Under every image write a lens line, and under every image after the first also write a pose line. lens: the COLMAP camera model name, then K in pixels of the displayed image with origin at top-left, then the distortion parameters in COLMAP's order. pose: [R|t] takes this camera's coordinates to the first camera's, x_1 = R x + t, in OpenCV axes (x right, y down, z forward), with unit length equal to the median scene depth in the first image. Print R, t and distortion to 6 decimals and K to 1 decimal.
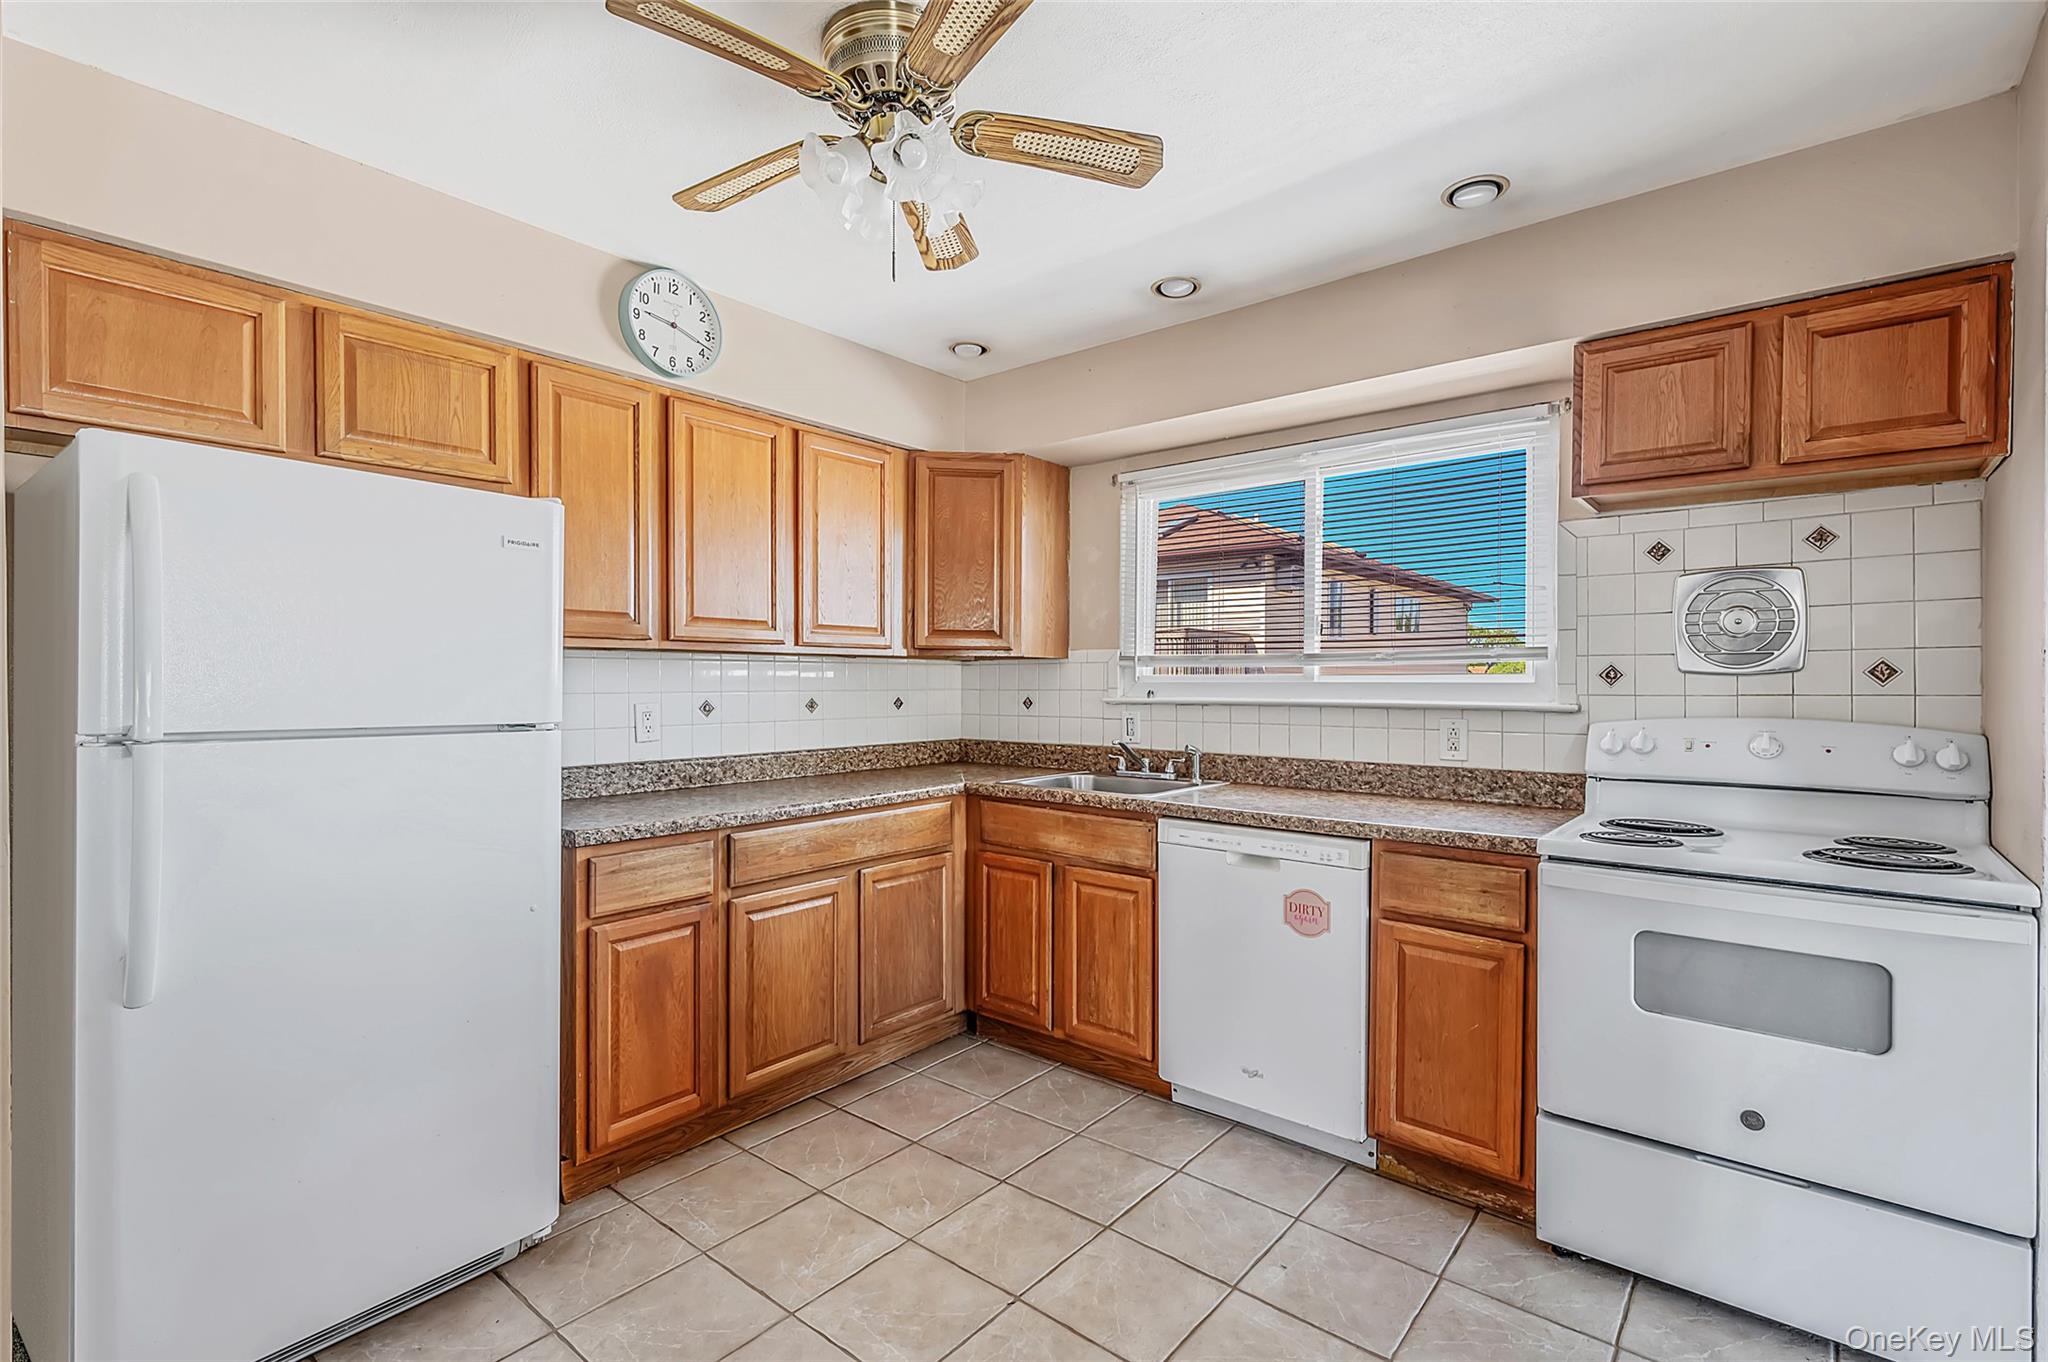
lens RADIAL K [[935.9, 0, 1027.7], [0, 935.9, 692.3], [0, 0, 1]] dist [-0.002338, -0.000354]
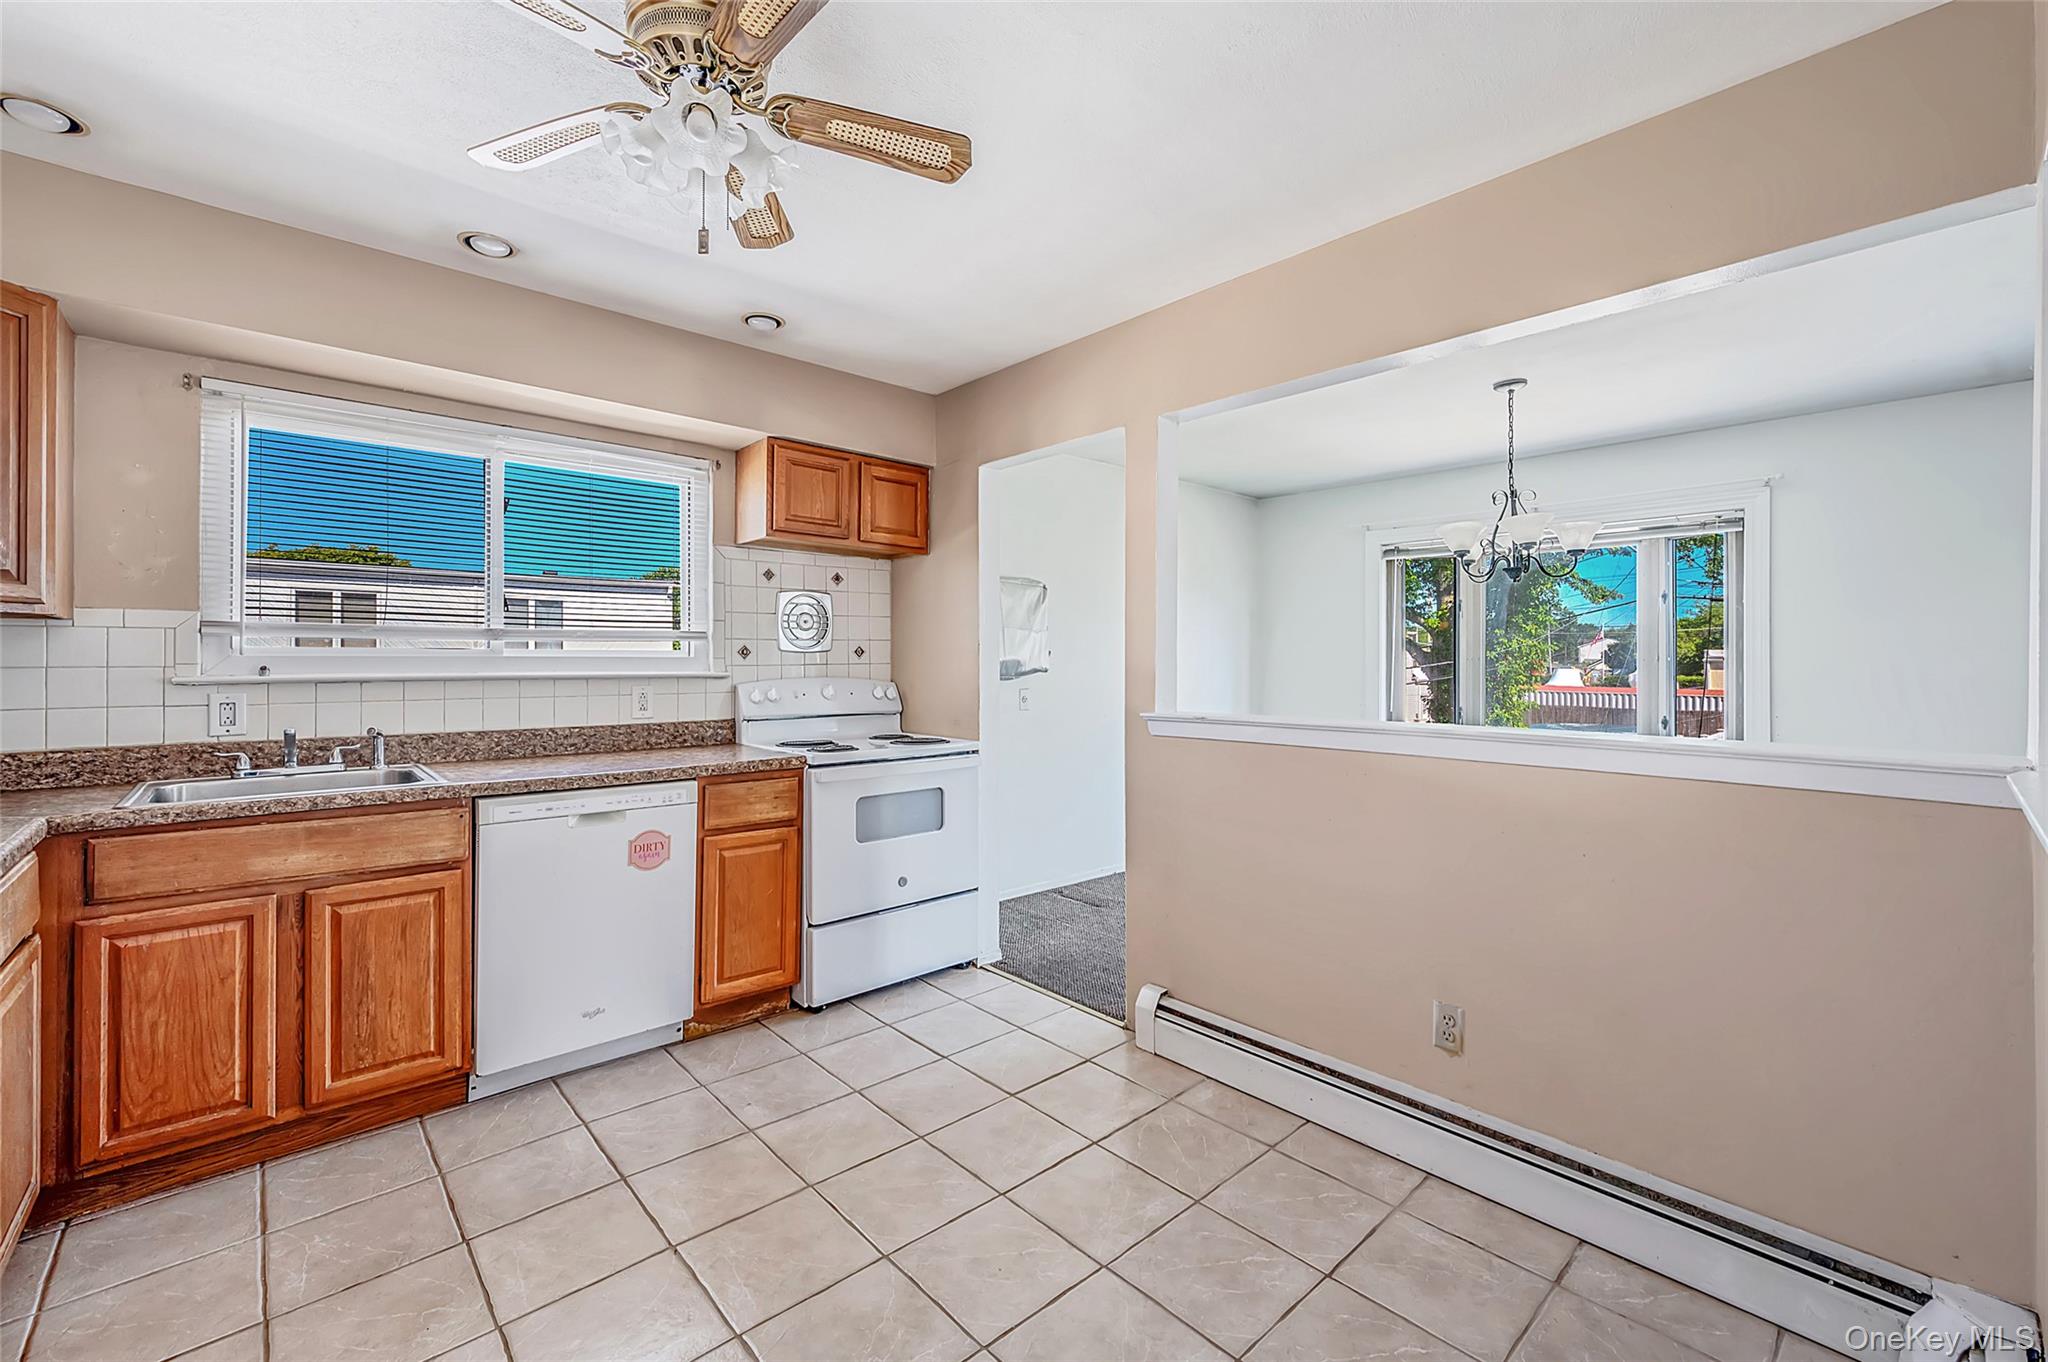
lens RADIAL K [[847.4, 0, 1027.7], [0, 847.4, 660.7], [0, 0, 1]] dist [0.001791, 0.000479]
pose [[0.134798, -0.002525, 0.990870, -0.657184], [0.009373, 0.999955, 0.001273, -0.002019], [-0.990829, 0.009116, 0.134815, 0.348726]]
